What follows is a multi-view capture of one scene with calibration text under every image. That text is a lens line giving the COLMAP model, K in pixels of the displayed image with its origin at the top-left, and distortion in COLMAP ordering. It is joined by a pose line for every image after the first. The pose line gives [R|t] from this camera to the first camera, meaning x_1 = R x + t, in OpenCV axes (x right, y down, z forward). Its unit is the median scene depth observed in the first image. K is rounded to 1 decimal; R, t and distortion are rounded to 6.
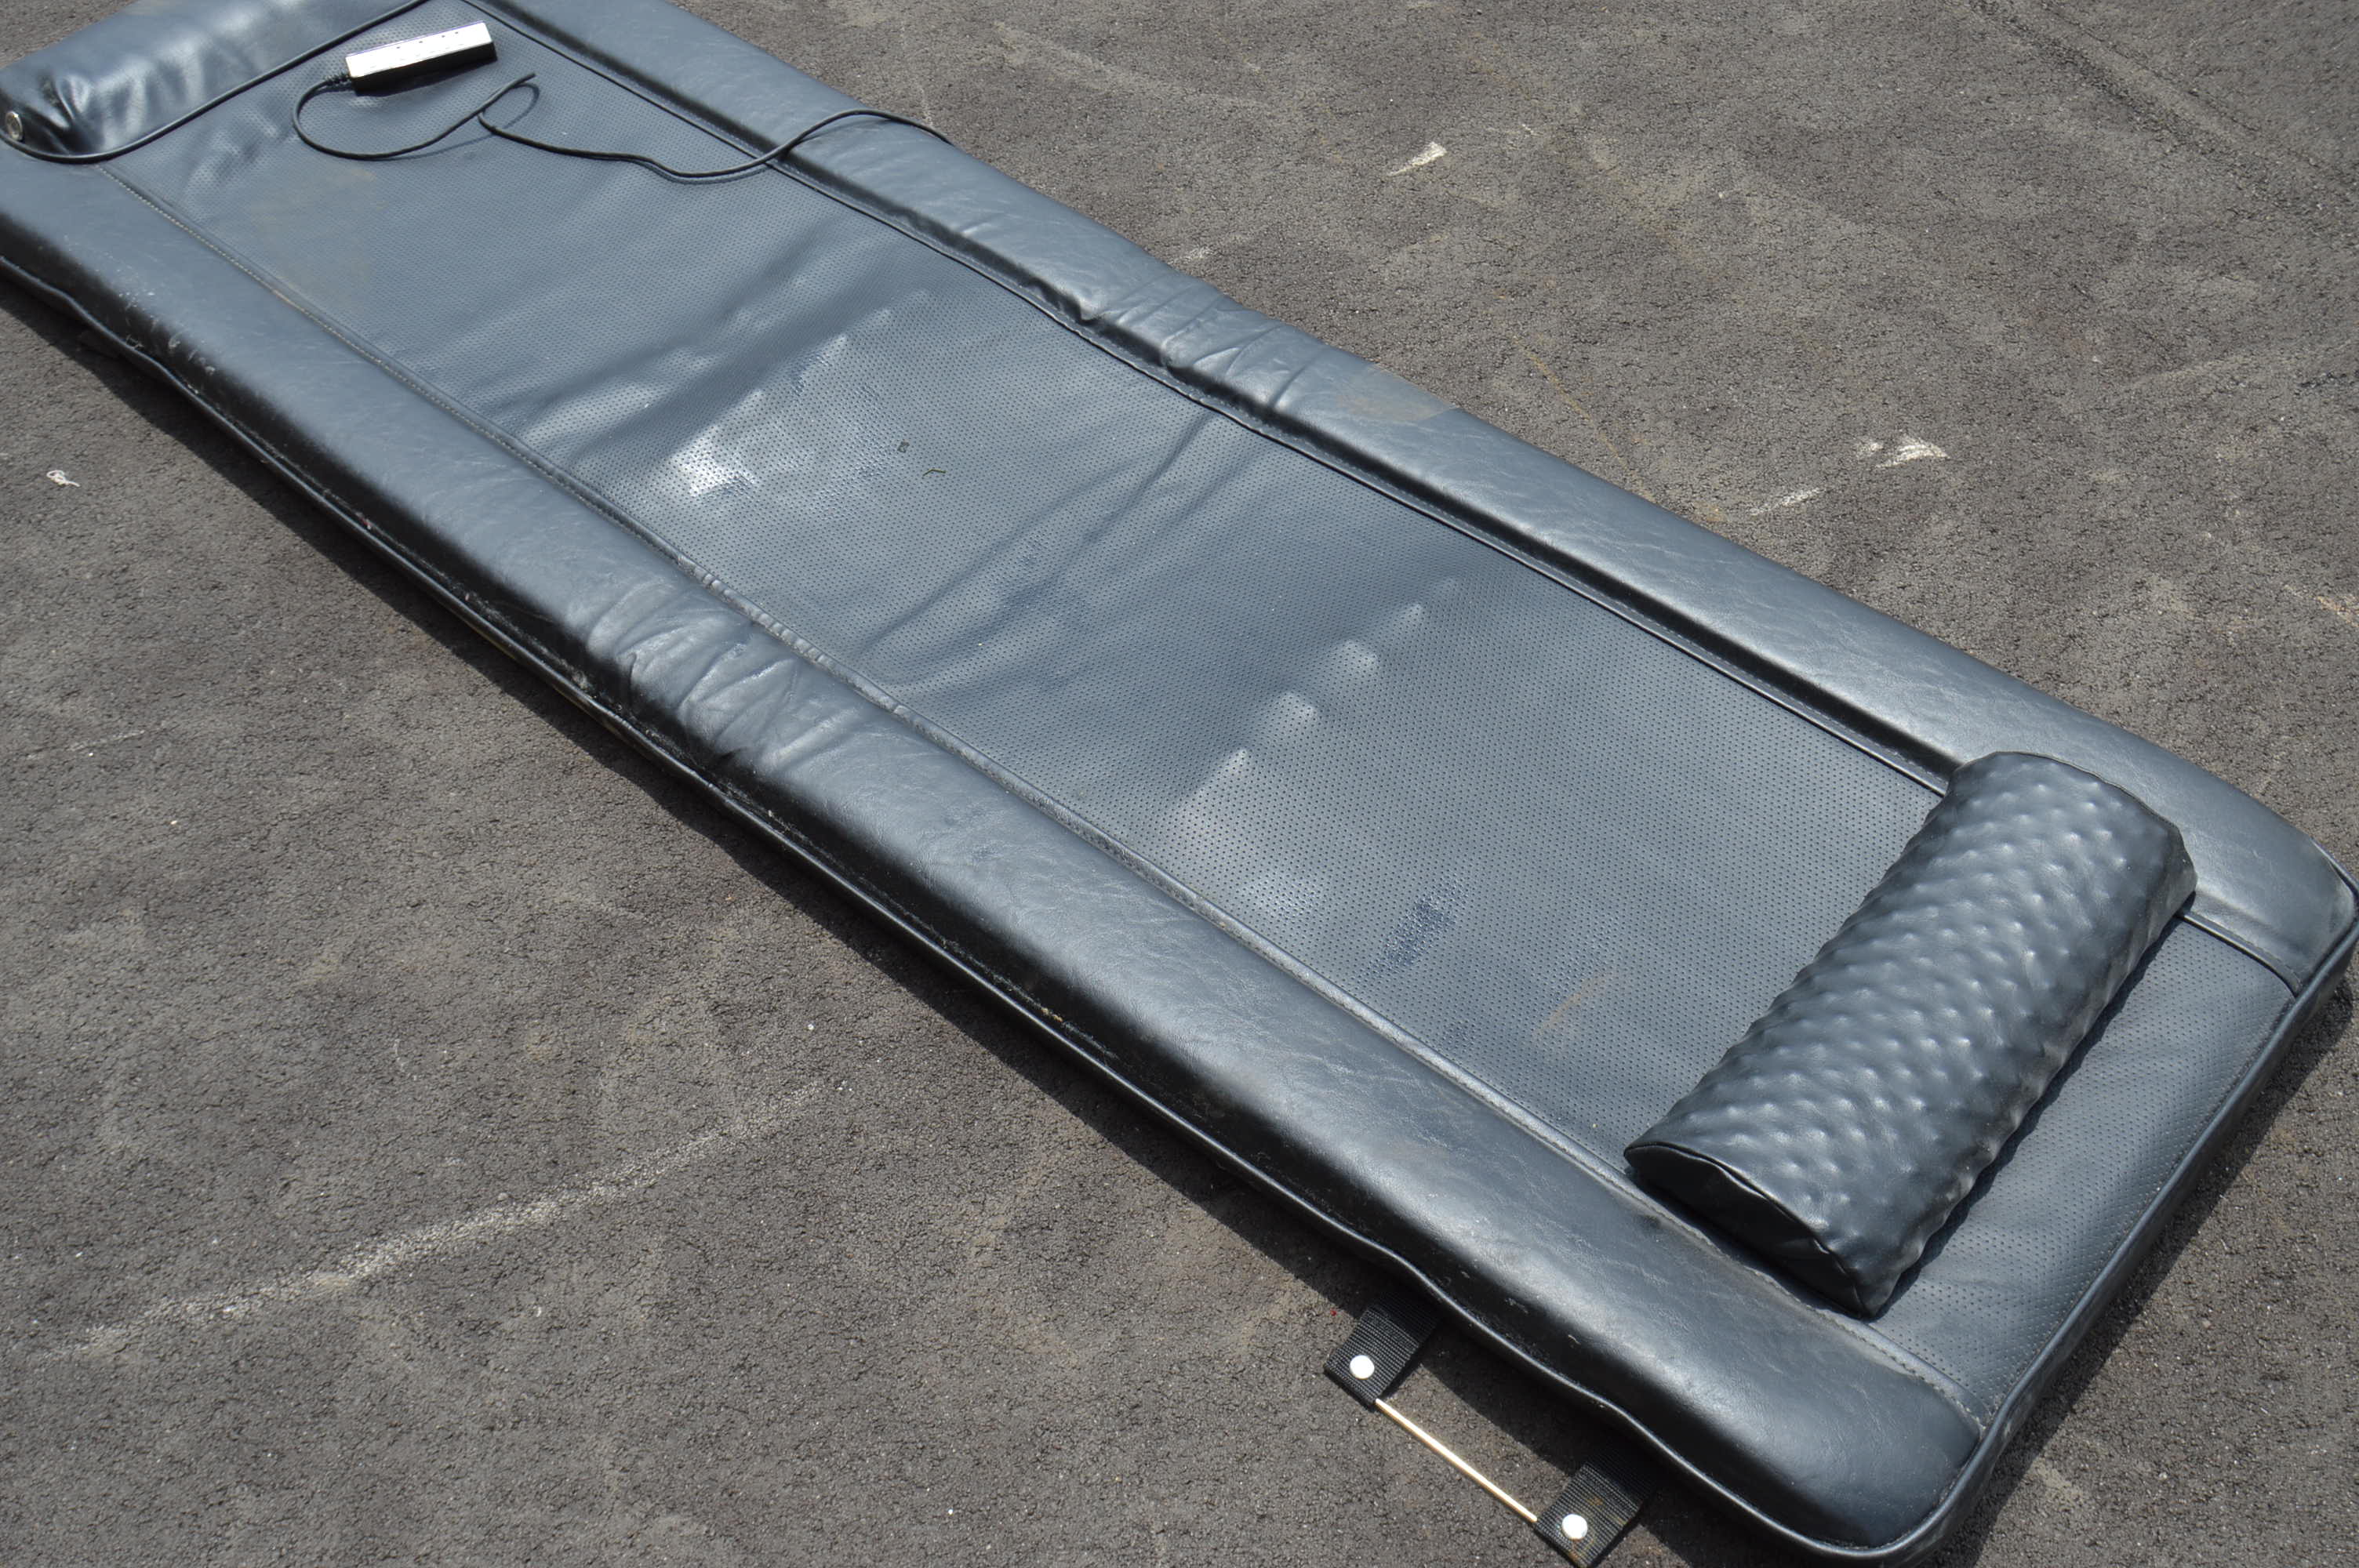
lens RADIAL K [[2438.9, 0, 1179.5], [0, 2438.9, 784.0], [0, 0, 1]] dist [-0.062115, 0.007955]
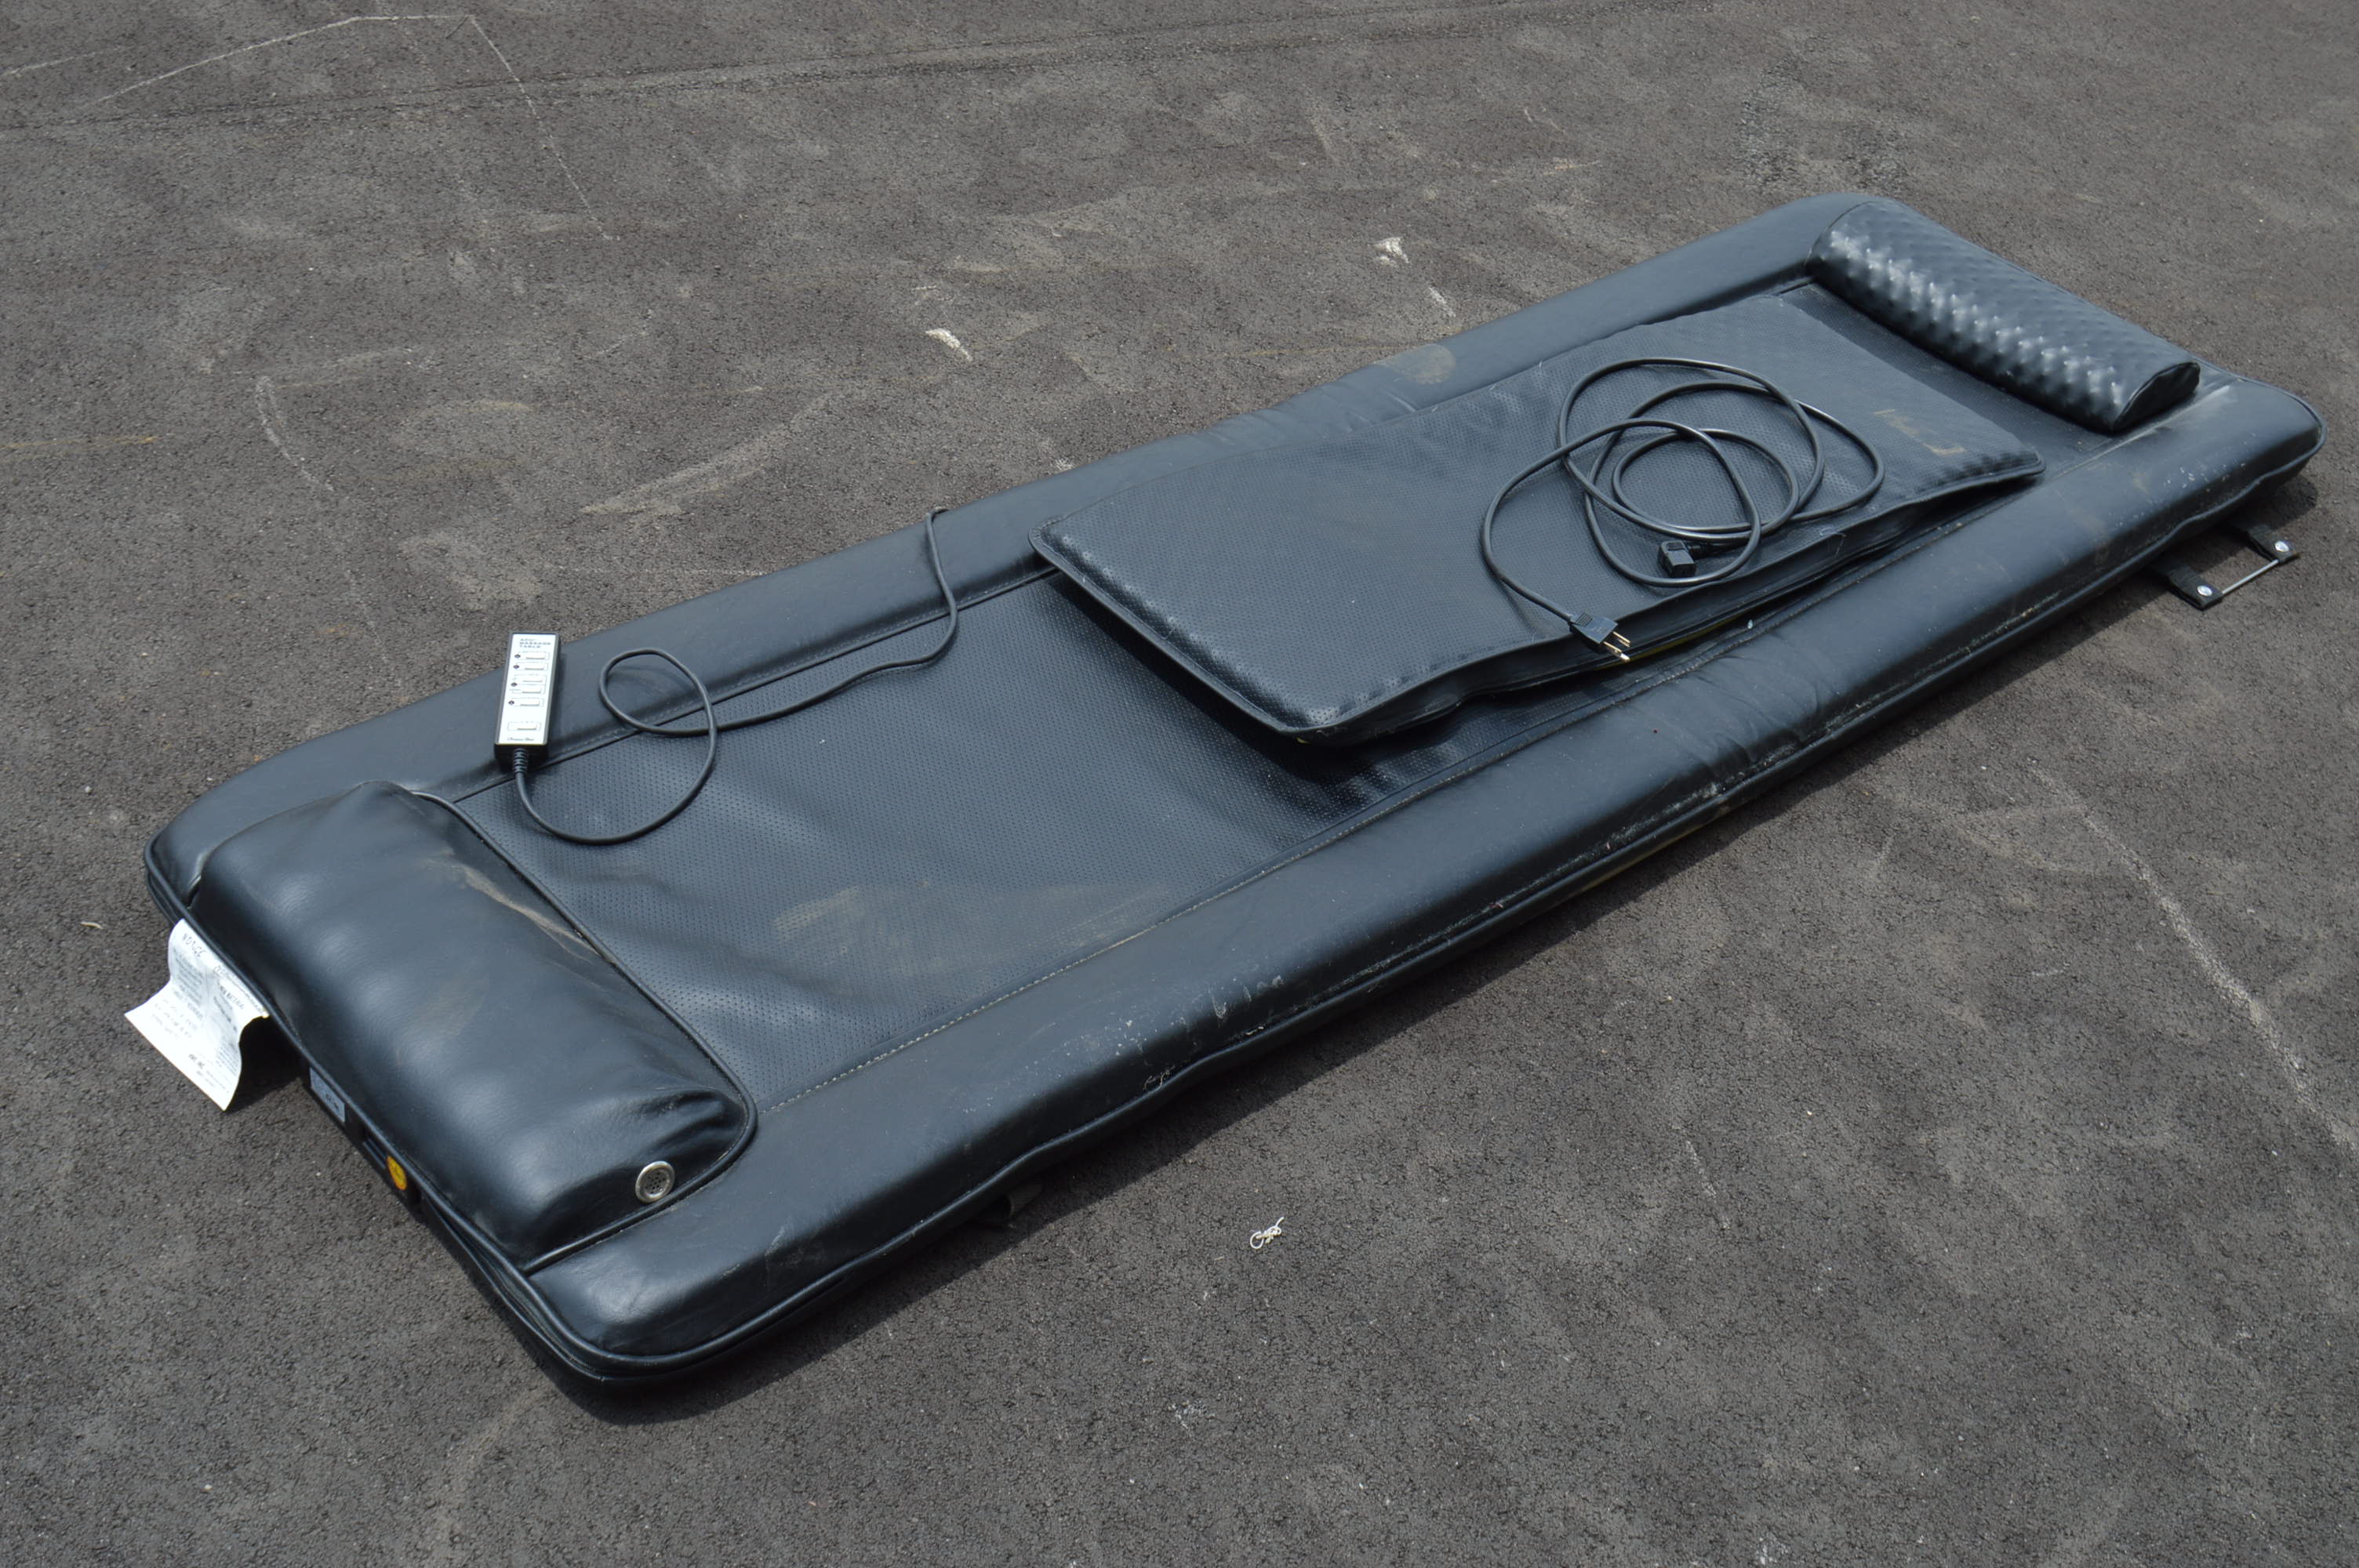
lens RADIAL K [[2816.6, 0, 1179.5], [0, 2816.6, 784.0], [0, 0, 1]] dist [-0.066641, 0.040261]
pose [[0.098733, -0.569899, 0.815762, -1.155060], [0.646540, 0.659907, 0.382765, -0.609679], [-0.756464, 0.489631, 0.433617, 0.535979]]
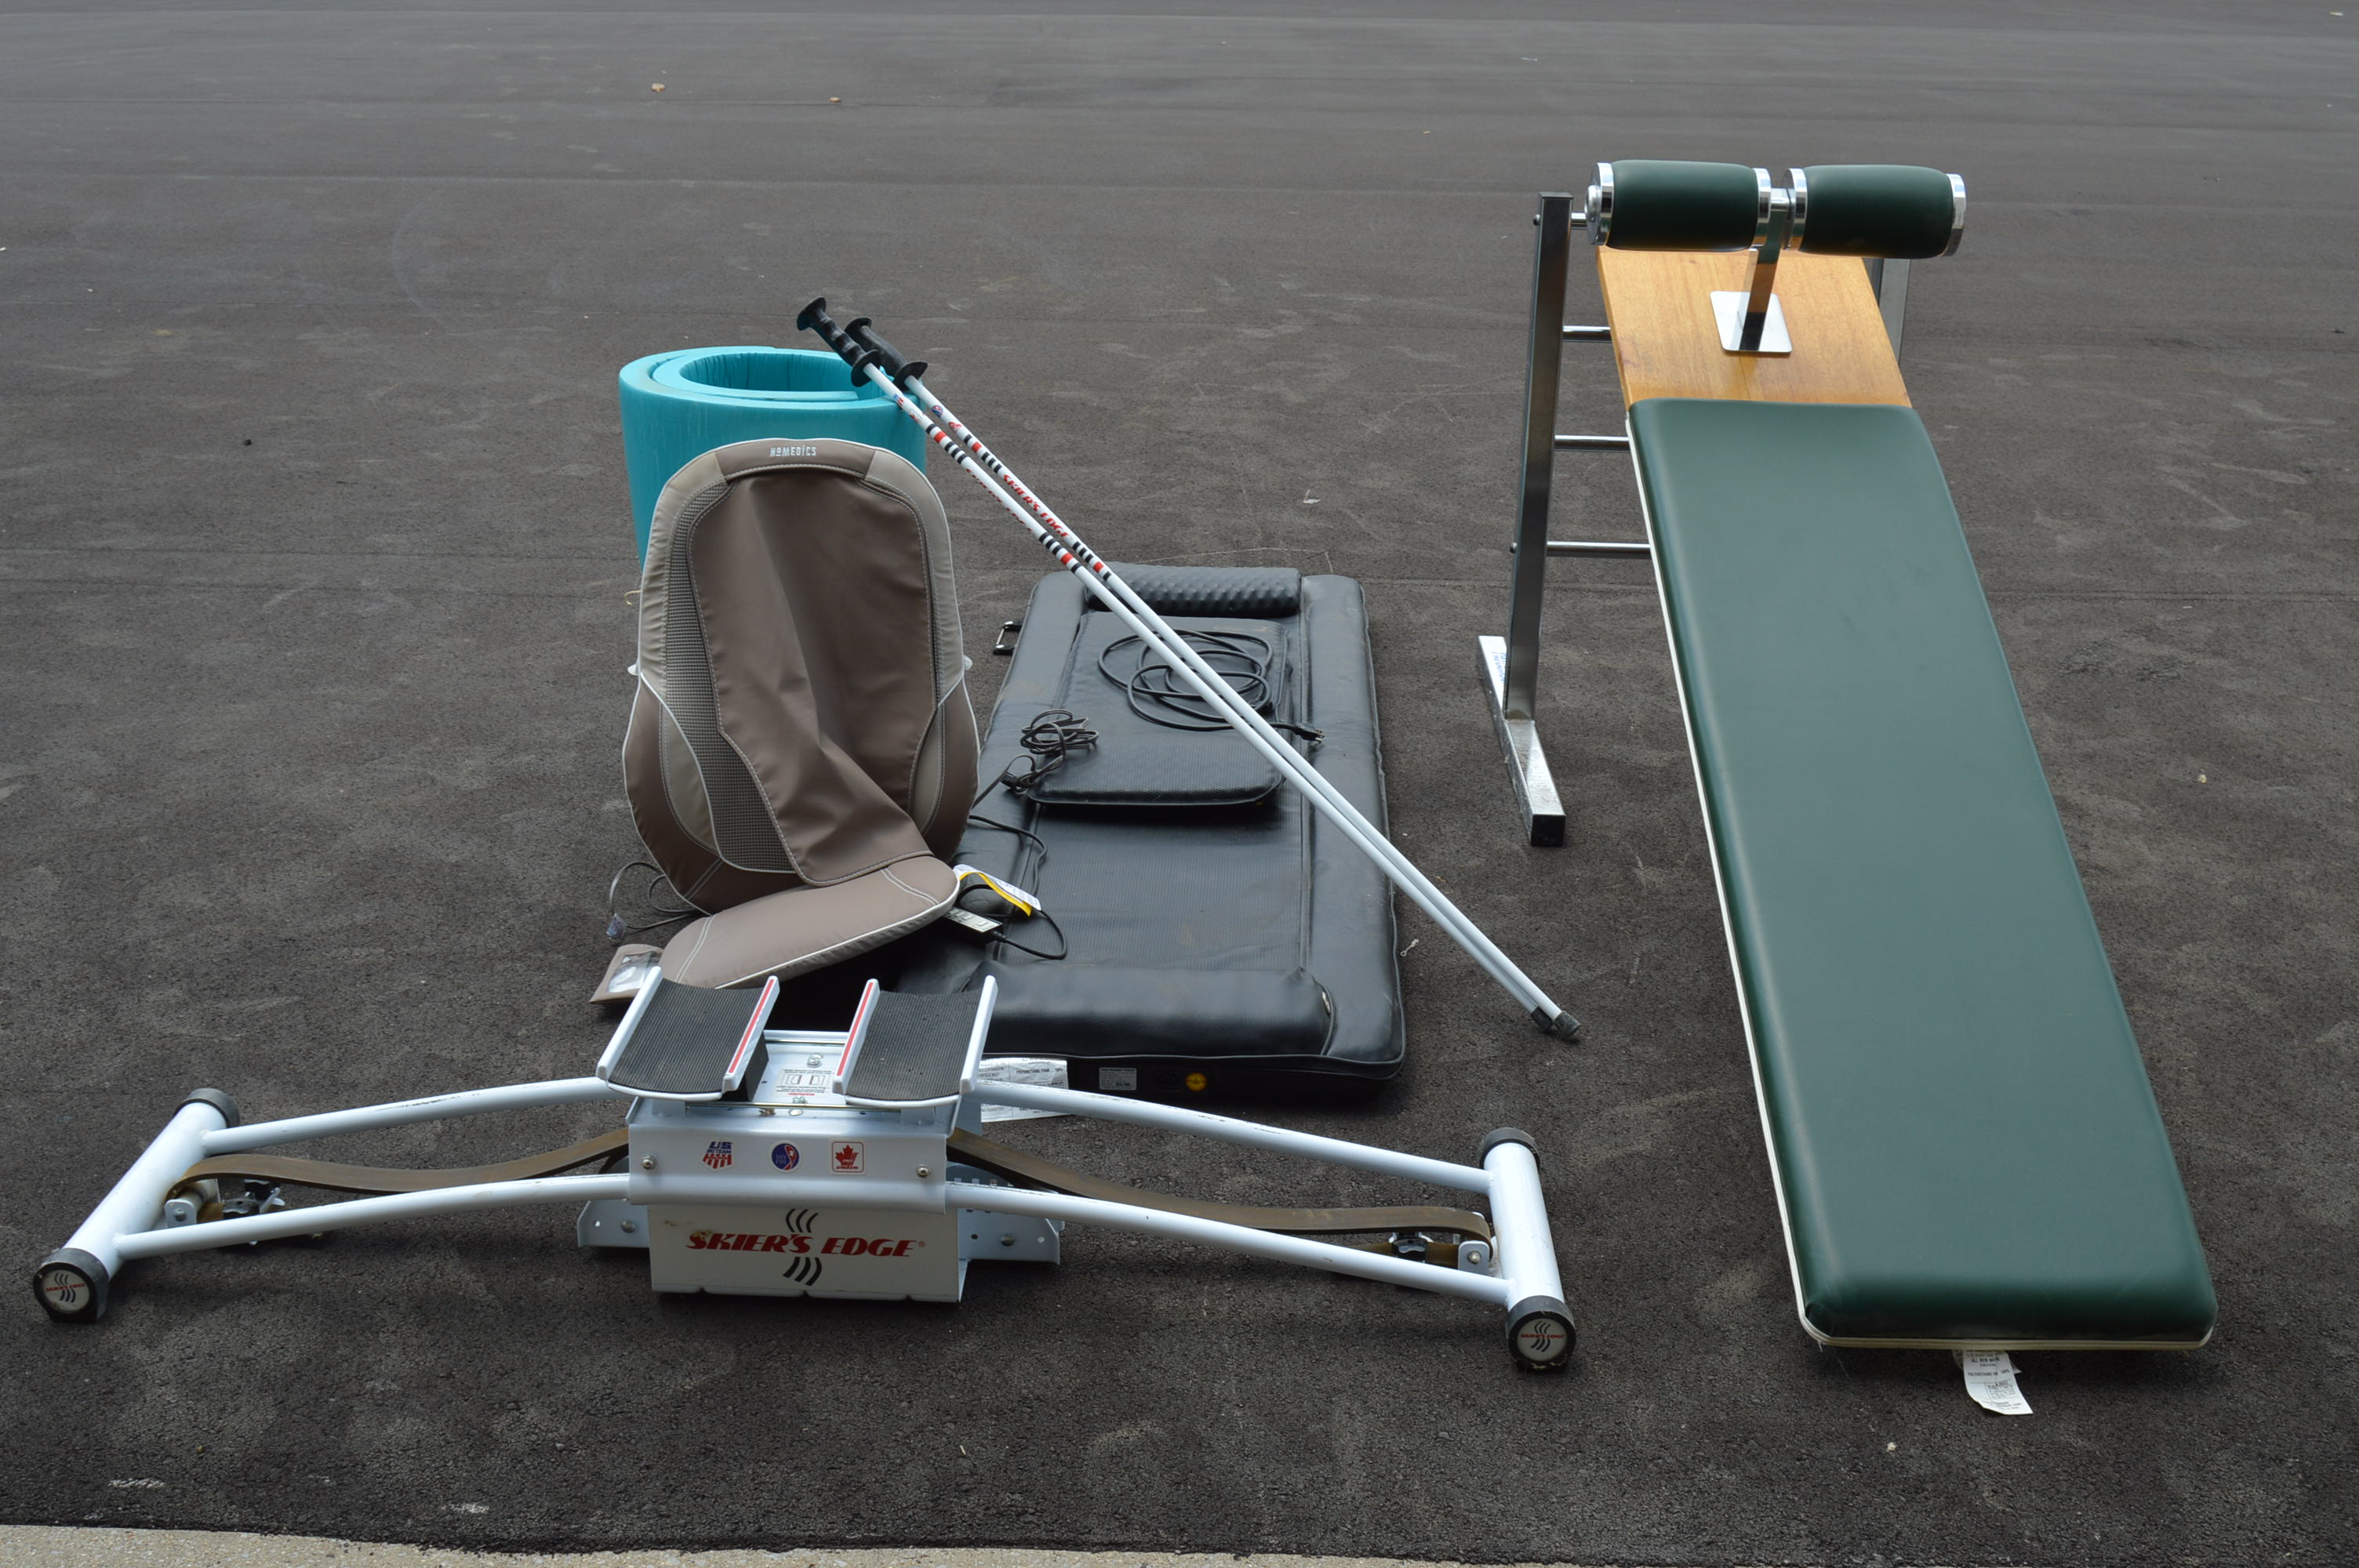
lens RADIAL K [[2547.5, 0, 1179.5], [0, 2547.5, 784.0], [0, 0, 1]] dist [-0.073300, 0.036776]
pose [[0.535535, -0.252106, 0.806006, -1.924014], [0.596342, 0.788678, -0.149542, -0.040046], [-0.597979, 0.560740, 0.572706, 0.024715]]
